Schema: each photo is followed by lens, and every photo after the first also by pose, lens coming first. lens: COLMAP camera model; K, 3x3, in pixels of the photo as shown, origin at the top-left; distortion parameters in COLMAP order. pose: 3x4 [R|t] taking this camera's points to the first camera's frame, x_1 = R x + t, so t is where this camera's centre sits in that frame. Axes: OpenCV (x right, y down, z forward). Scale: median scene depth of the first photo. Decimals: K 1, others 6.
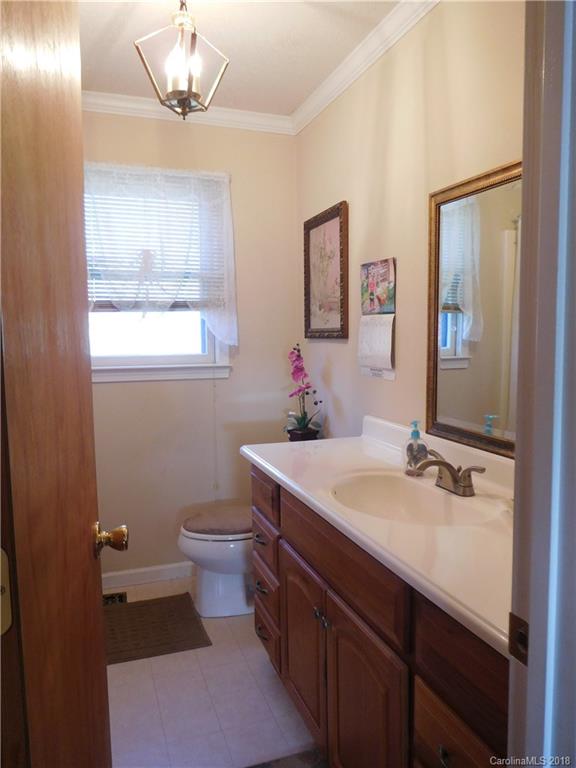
lens RADIAL K [[563.8, 0, 285.6], [0, 563.8, 384.5], [0, 0, 1]] dist [-0.027759, 0.004424]
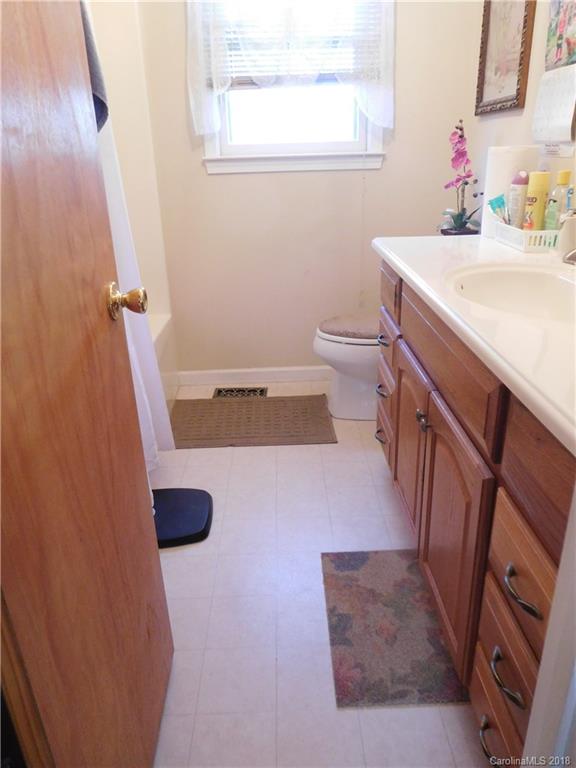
lens RADIAL K [[563.8, 0, 288.6], [0, 563.8, 386.2], [0, 0, 1]] dist [-0.027759, 0.004424]
pose [[0.946506, 0.107467, -0.304266, 0.076656], [-0.009758, 0.952015, 0.305896, 0.052516], [0.322540, -0.286564, 0.902136, 0.077077]]
